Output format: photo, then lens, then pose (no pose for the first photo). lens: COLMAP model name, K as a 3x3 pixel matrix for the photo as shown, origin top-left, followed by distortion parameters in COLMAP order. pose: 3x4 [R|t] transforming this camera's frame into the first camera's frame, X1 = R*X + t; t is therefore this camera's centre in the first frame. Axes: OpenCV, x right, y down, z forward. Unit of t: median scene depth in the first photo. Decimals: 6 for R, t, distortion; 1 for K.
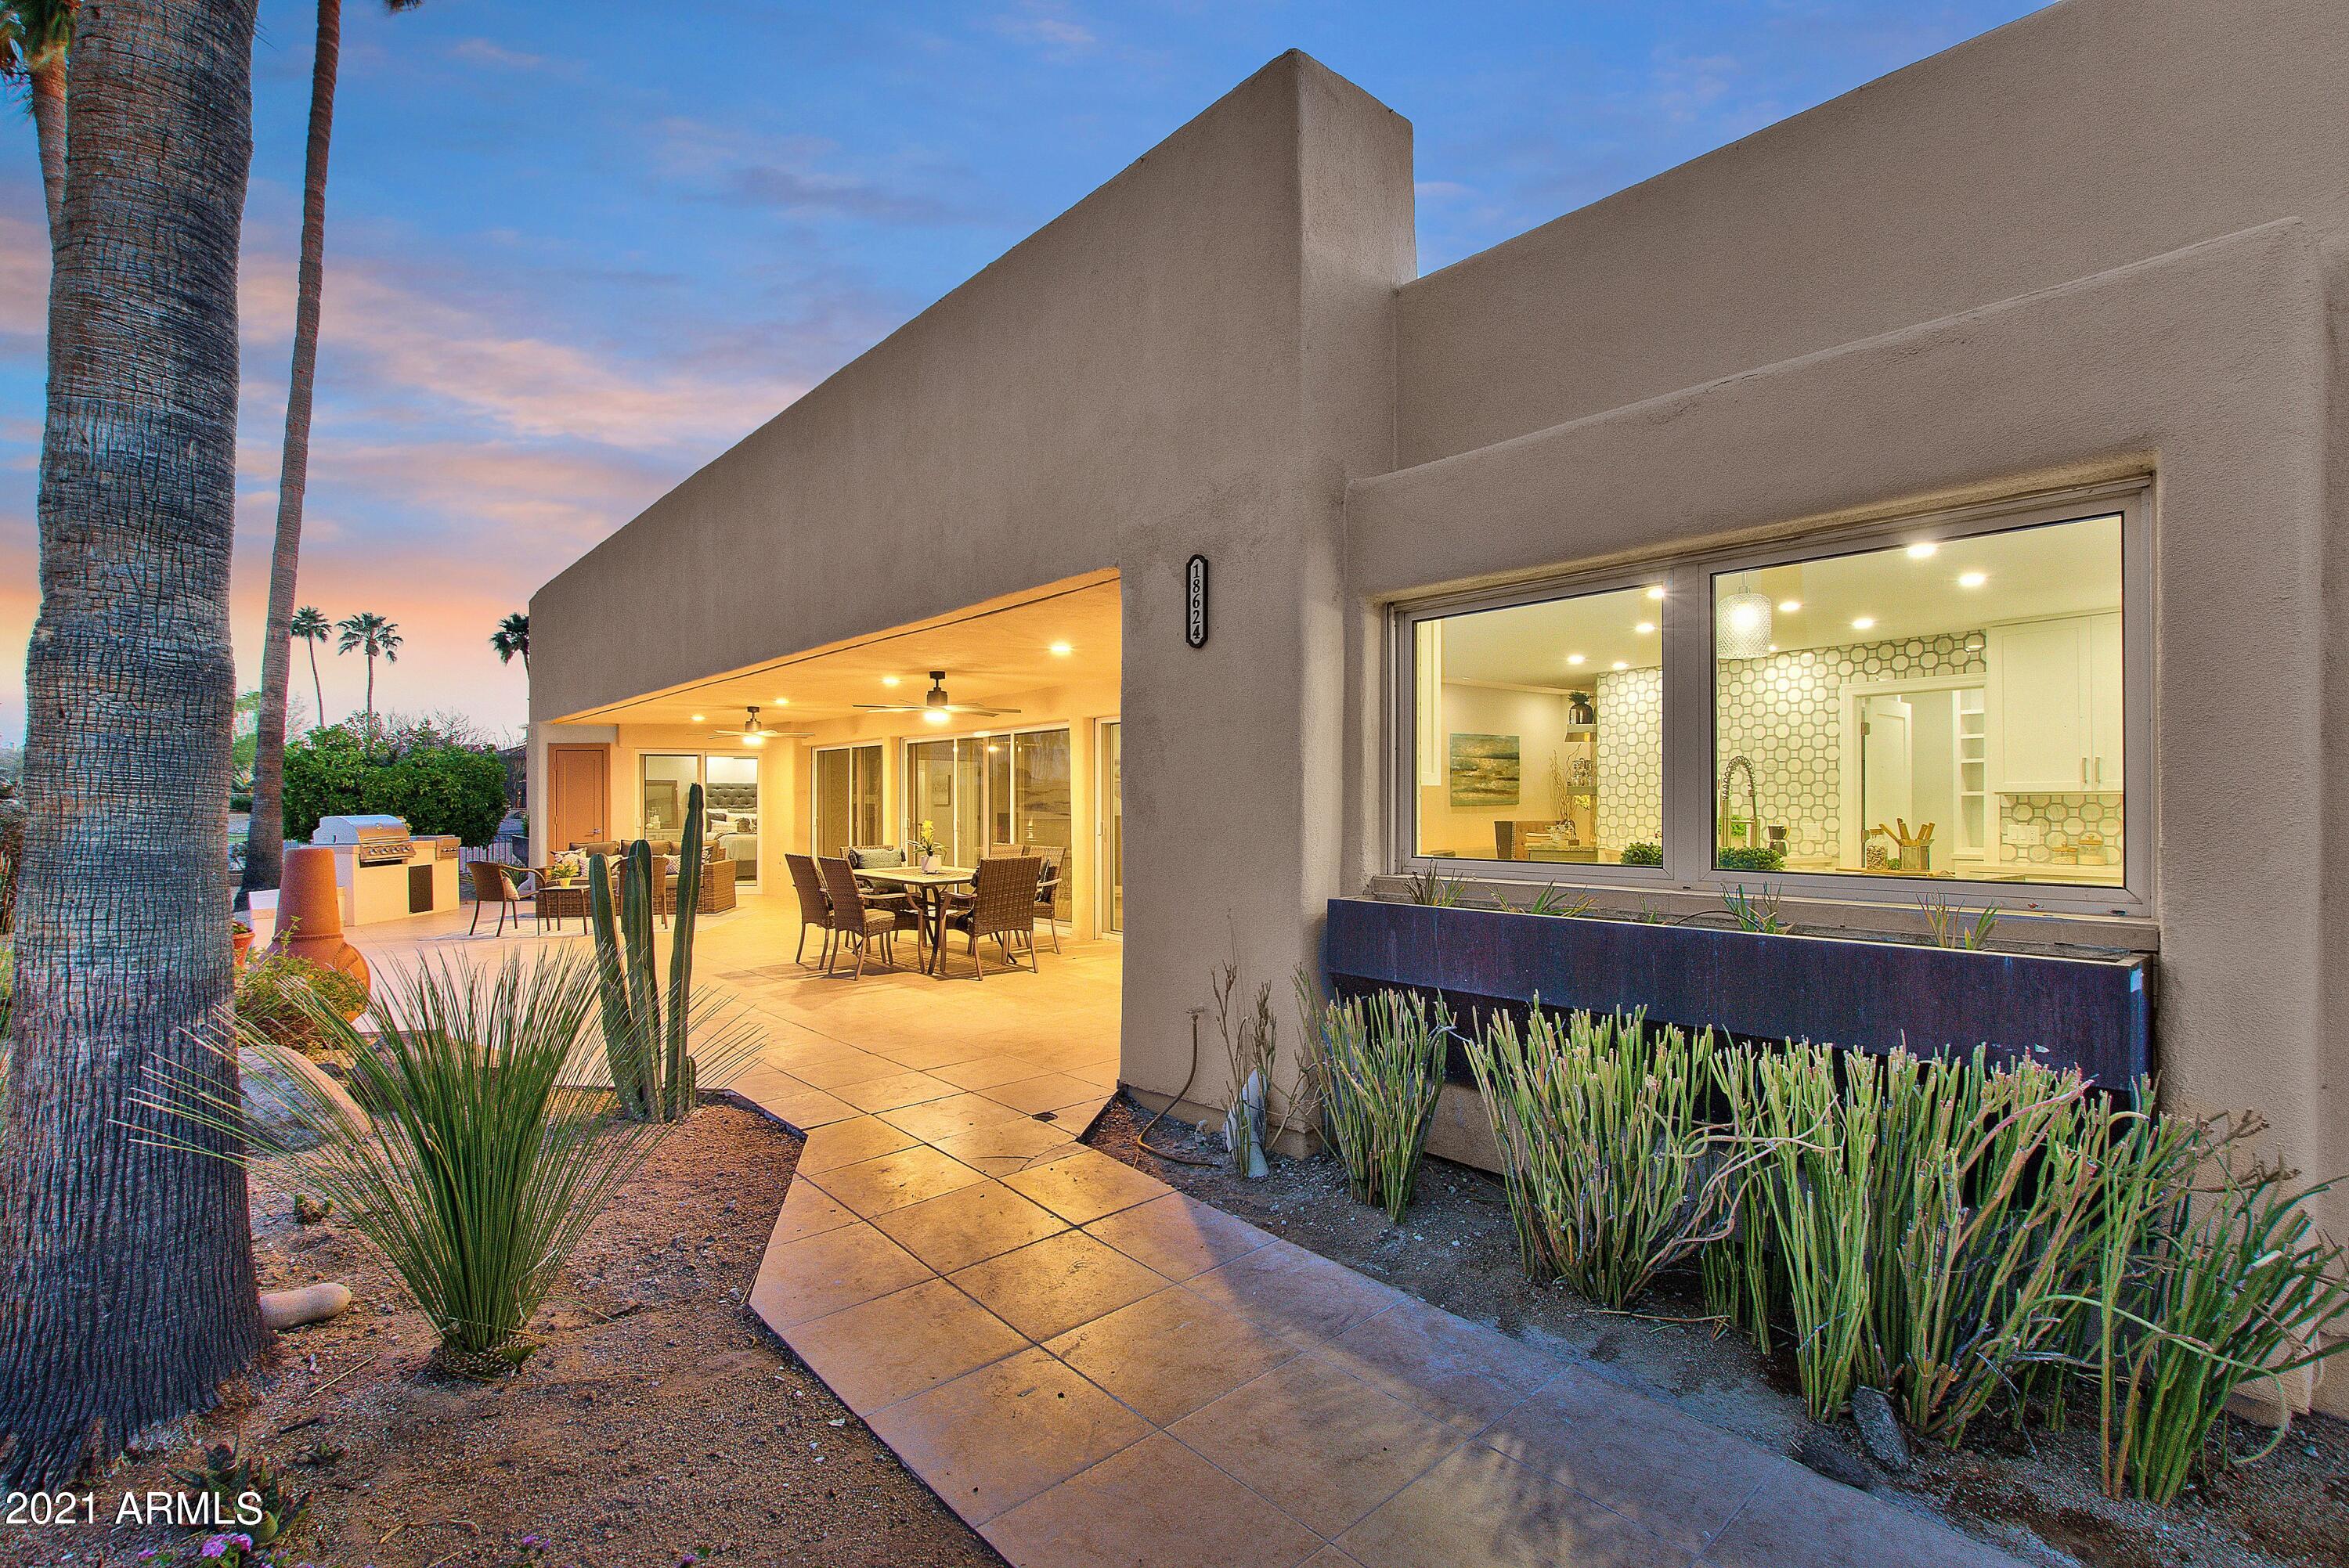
lens RADIAL K [[1079.2, 0, 1165.7], [0, 1079.2, 791.2], [0, 0, 1]] dist [-0.000284, 0.000169]
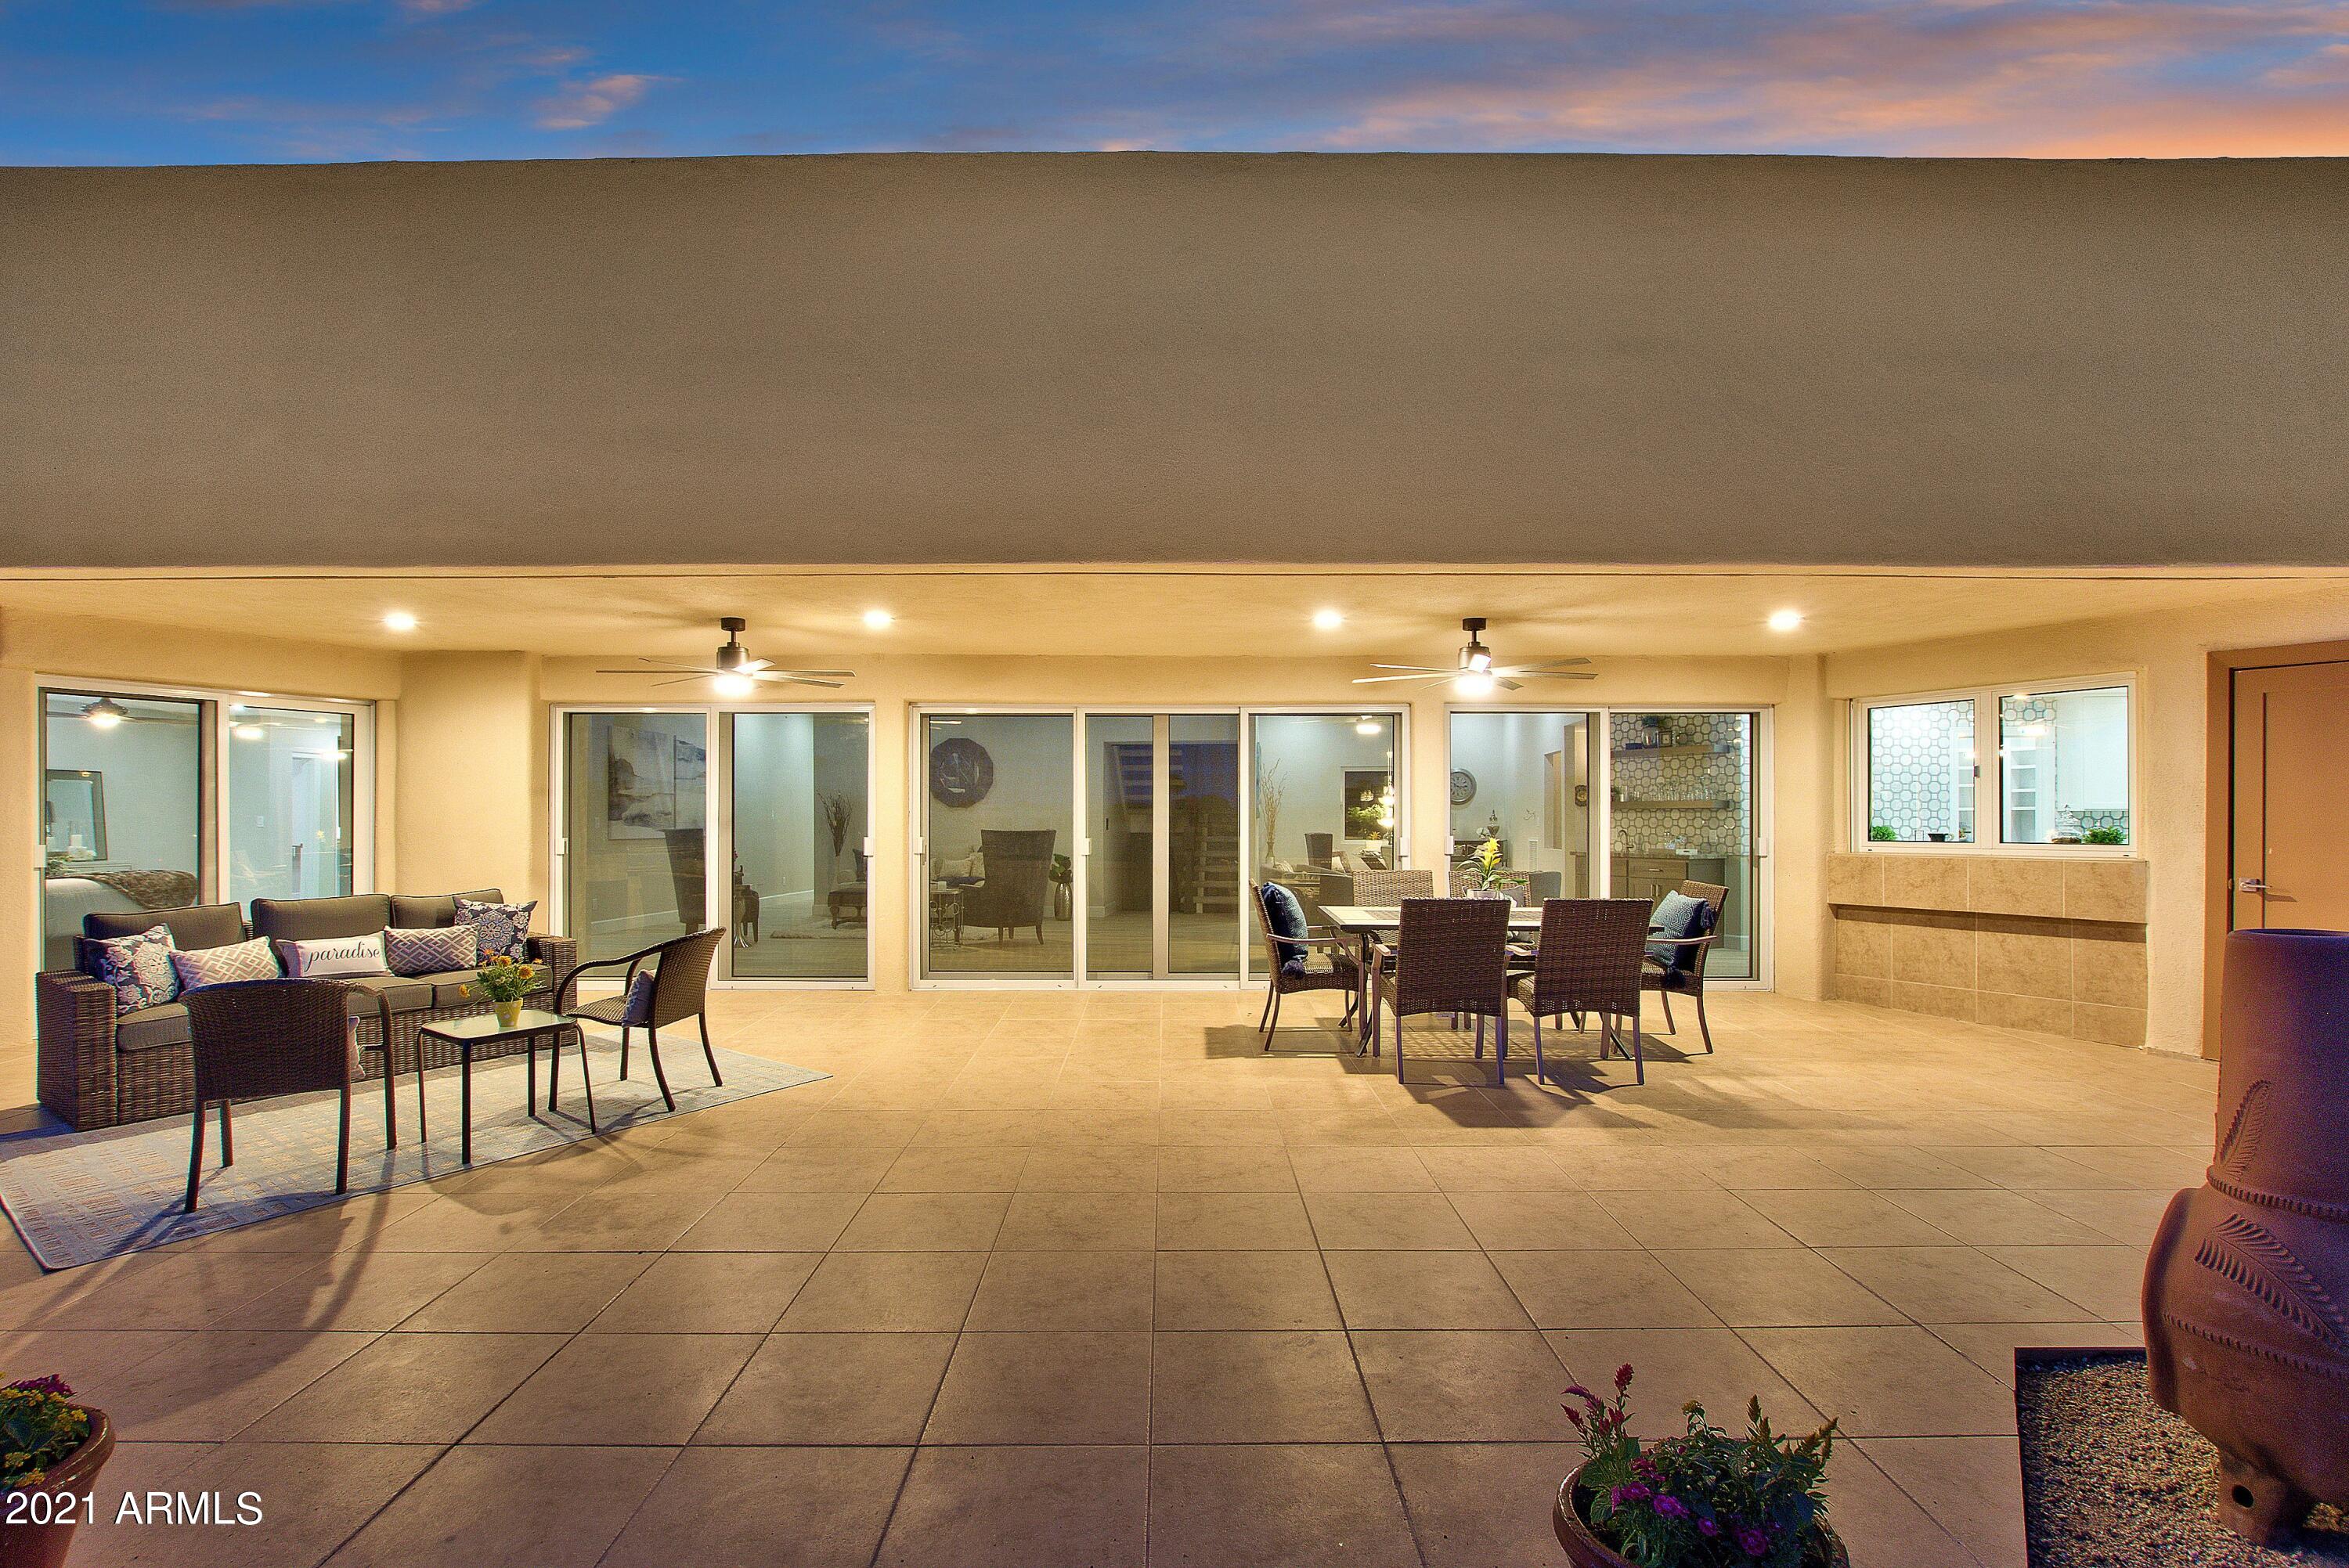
lens RADIAL K [[1084.0, 0, 1170.9], [0, 1084.0, 829.4], [0, 0, 1]] dist [-0.012431, -0.000099]
pose [[0.660826, -0.007487, 0.750502, -0.562076], [-0.010299, 0.999766, 0.019042, 0.007001], [-0.750469, -0.020313, 0.660594, 0.458998]]
